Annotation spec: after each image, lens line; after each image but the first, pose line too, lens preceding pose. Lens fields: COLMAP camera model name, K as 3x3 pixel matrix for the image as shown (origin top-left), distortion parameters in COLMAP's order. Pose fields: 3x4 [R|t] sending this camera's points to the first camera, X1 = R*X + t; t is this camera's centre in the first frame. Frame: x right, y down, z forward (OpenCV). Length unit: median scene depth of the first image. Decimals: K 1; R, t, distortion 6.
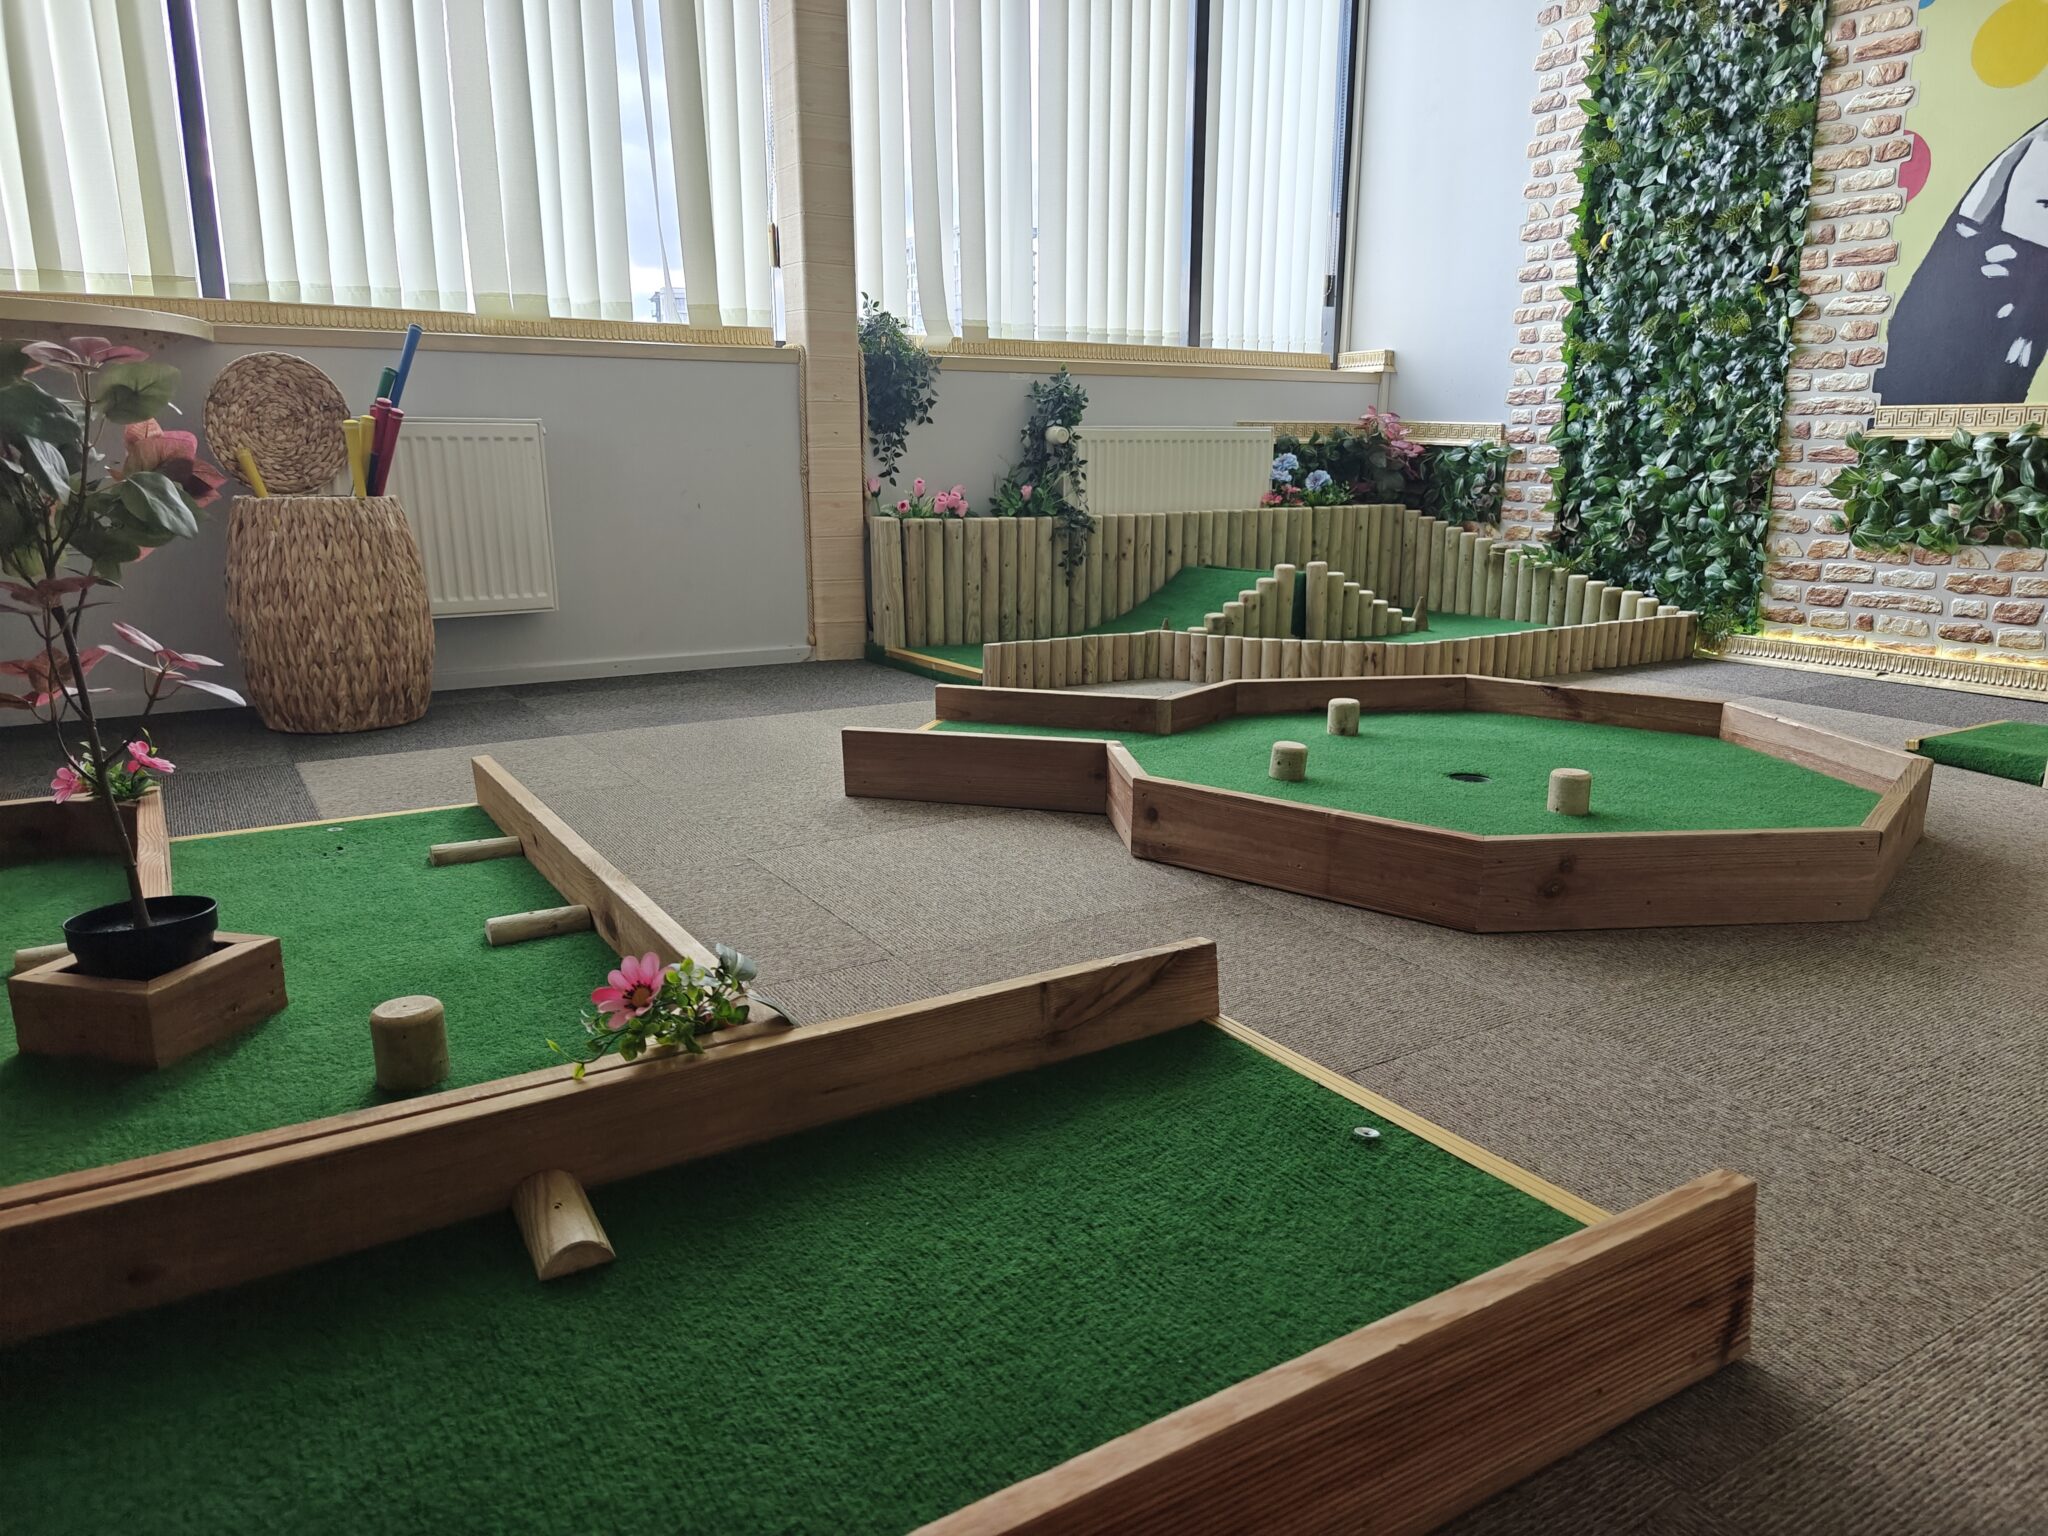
lens RADIAL K [[1385.3, 0, 1022.1], [0, 1385.3, 769.9], [0, 0, 1]] dist [-0.001808, -0.000756]
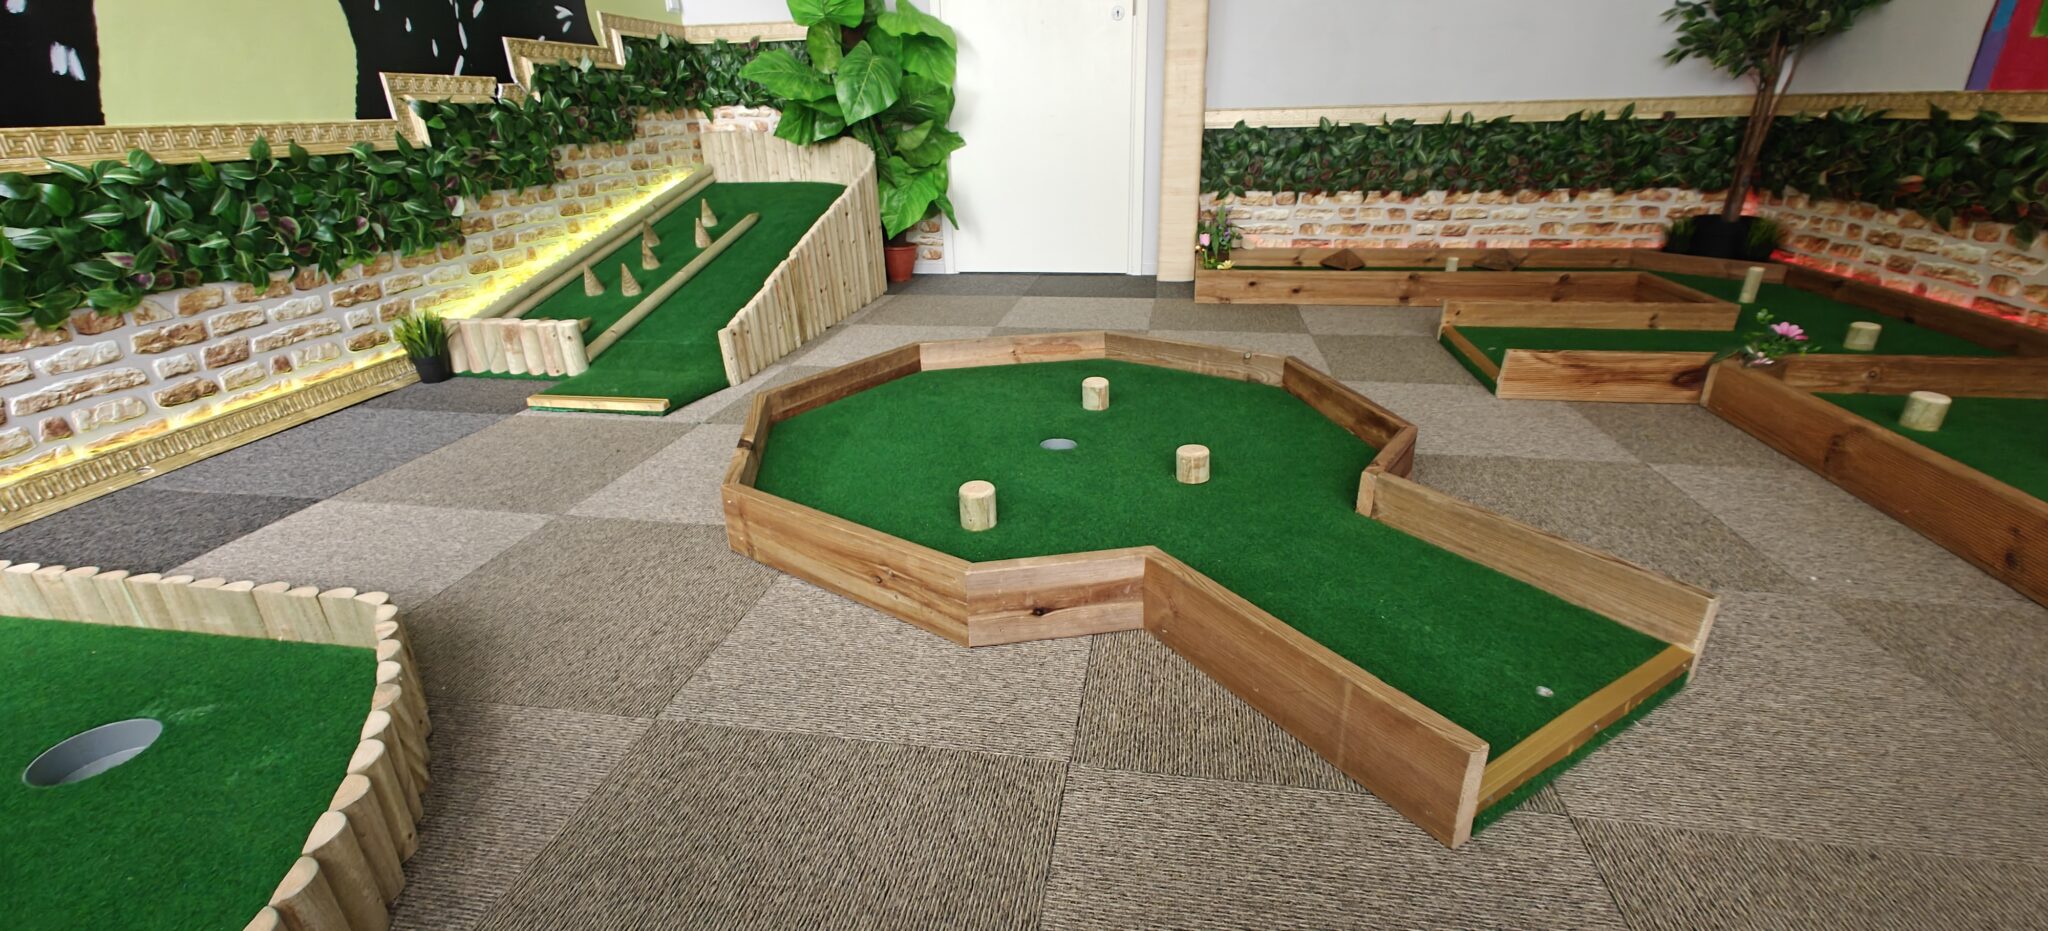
lens RADIAL K [[867.6, 0, 1025.1], [0, 867.6, 467.4], [0, 0, 1]] dist [0.001180, 0.000174]
pose [[-0.751003, -0.240911, 0.614781, -0.085799], [0.167105, 0.831413, 0.529933, -0.268216], [-0.638803, 0.500714, -0.584136, 1.014485]]
